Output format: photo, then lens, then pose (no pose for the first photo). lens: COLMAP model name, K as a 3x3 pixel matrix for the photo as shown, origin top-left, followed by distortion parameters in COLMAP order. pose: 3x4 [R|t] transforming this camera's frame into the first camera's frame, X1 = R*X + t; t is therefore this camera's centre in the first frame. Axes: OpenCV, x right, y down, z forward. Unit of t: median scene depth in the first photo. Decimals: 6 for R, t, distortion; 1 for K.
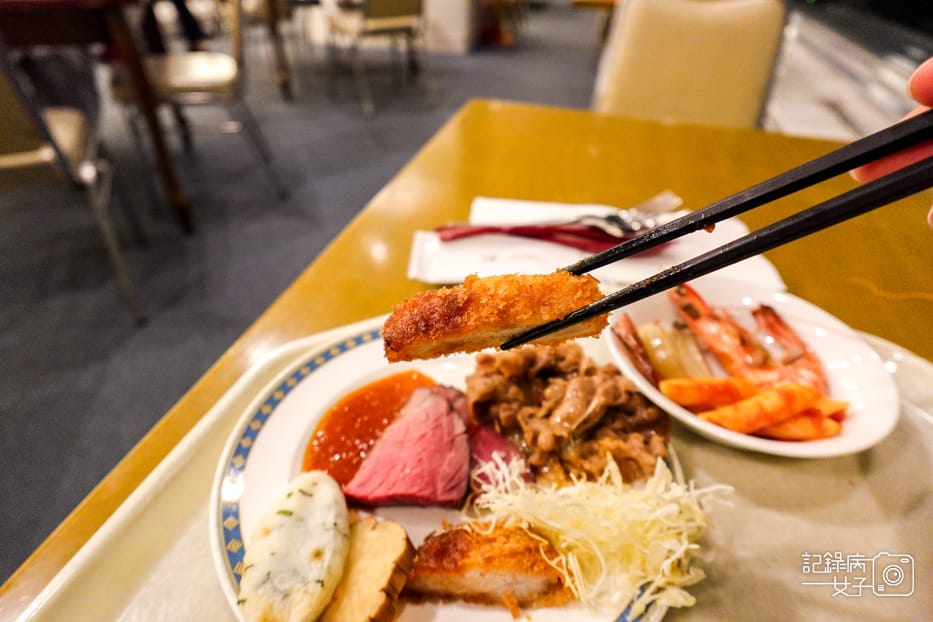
lens RADIAL K [[532.2, 0, 466.5], [0, 532.2, 311.0], [0, 0, 1]] dist [-0.000501, -0.000346]
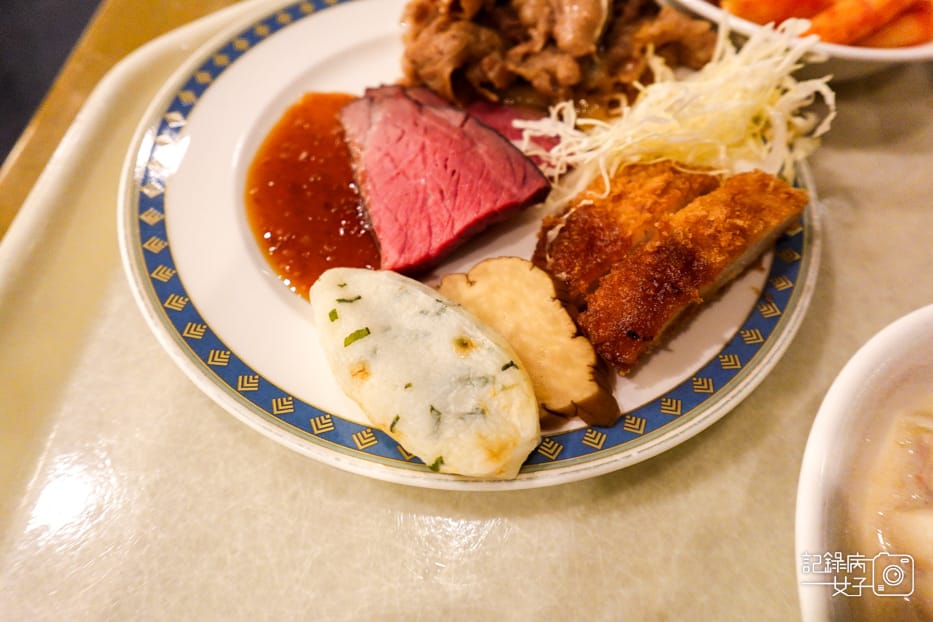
lens RADIAL K [[546.8, 0, 466.5], [0, 546.8, 311.0], [0, 0, 1]] dist [-0.001259, -0.000323]
pose [[0.774803, -0.547777, 0.315627, -0.223592], [0.374600, 0.799957, 0.468768, 0.063442], [-0.509268, -0.244969, 0.825006, 0.236790]]
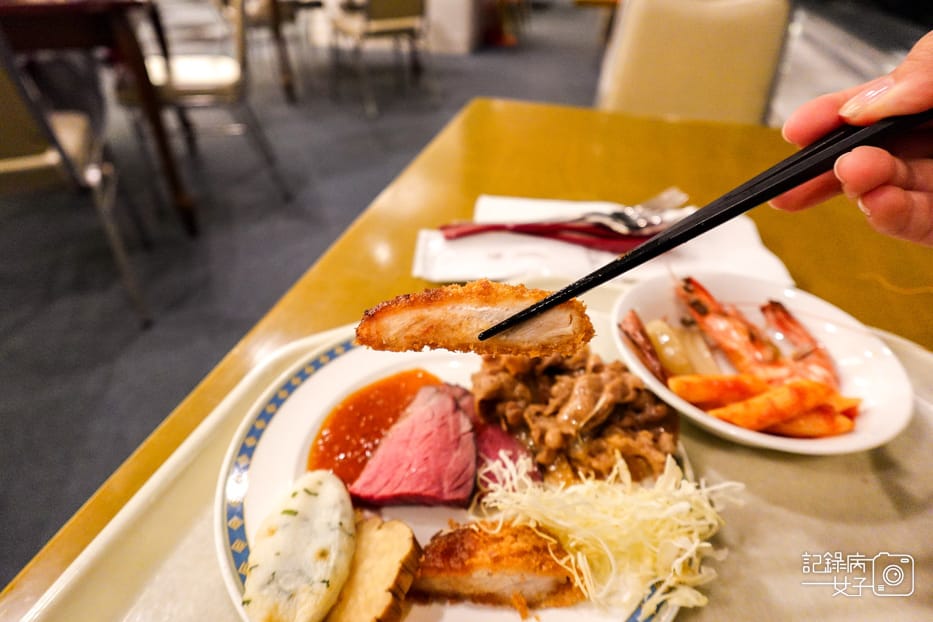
lens RADIAL K [[532.2, 0, 466.5], [0, 532.2, 311.0], [0, 0, 1]] dist [-0.000501, -0.000346]
pose [[0.999947, -0.006434, -0.008073, -0.001335], [0.006419, 0.999978, -0.001871, 0.004707], [0.008085, 0.001819, 0.999966, 0.006940]]
